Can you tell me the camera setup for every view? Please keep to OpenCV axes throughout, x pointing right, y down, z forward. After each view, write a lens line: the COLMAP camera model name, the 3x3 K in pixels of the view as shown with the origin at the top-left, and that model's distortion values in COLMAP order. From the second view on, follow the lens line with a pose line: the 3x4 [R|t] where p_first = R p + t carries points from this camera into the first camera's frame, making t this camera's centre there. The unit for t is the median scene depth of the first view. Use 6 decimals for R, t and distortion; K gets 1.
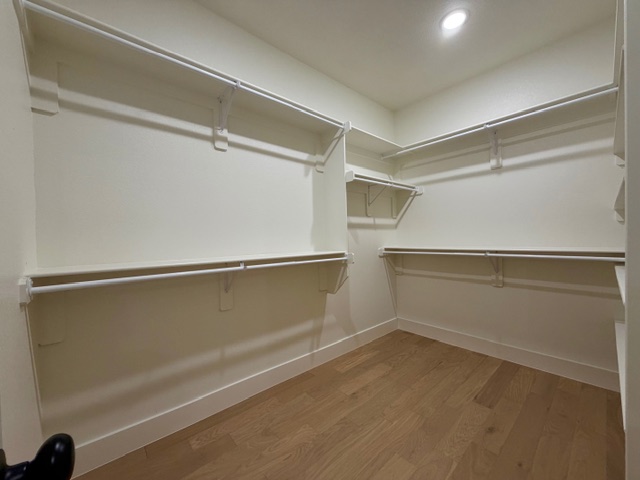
lens RADIAL K [[255.4, 0, 318.8], [0, 255.4, 237.1], [0, 0, 1]] dist [0.000312, -0.000357]
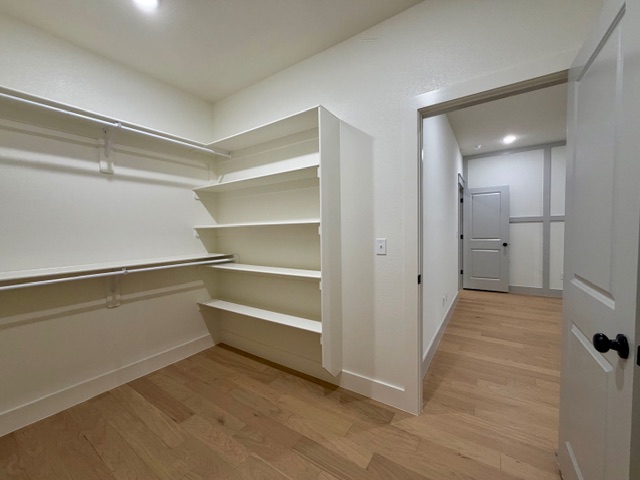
lens RADIAL K [[255.4, 0, 320.2], [0, 255.4, 240.9], [0, 0, 1]] dist [0.000312, -0.000357]
pose [[-0.256544, -0.023097, 0.966256, -0.344339], [0.018862, 0.999404, 0.028897, -0.051619], [-0.966348, 0.025639, -0.255956, 0.543290]]
